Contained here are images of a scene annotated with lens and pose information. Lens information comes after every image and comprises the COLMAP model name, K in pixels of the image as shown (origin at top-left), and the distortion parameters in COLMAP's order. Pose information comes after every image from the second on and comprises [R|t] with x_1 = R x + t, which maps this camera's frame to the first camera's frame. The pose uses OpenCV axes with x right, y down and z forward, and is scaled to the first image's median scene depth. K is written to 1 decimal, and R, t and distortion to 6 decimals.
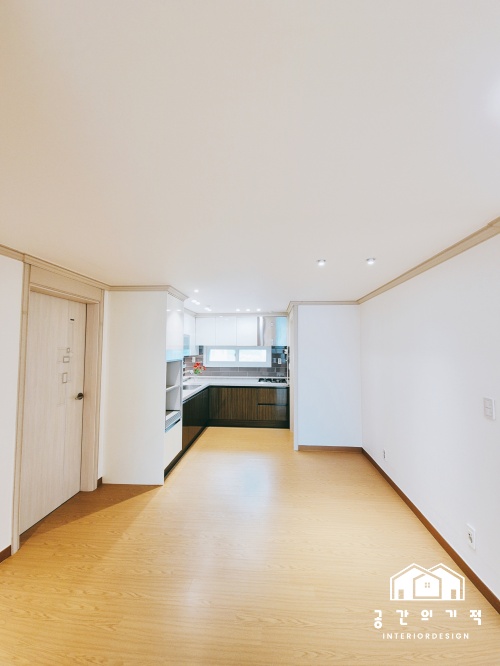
lens RADIAL K [[265.1, 0, 254.1], [0, 265.1, 335.6], [0, 0, 1]] dist [-0.001153, -0.005183]
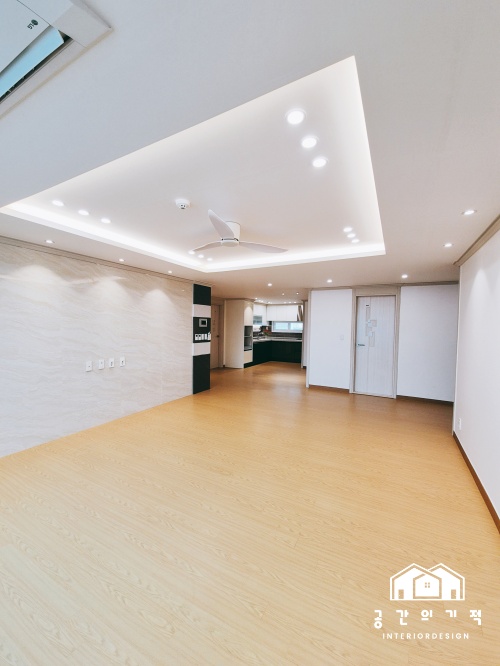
lens RADIAL K [[265.1, 0, 251.6], [0, 265.1, 333.5], [0, 0, 1]] dist [-0.001153, -0.005183]
pose [[0.912637, 0.034383, -0.407323, 0.880514], [0.000018, 0.996453, 0.084153, -0.057496], [0.408772, -0.076809, 0.909399, -1.507674]]
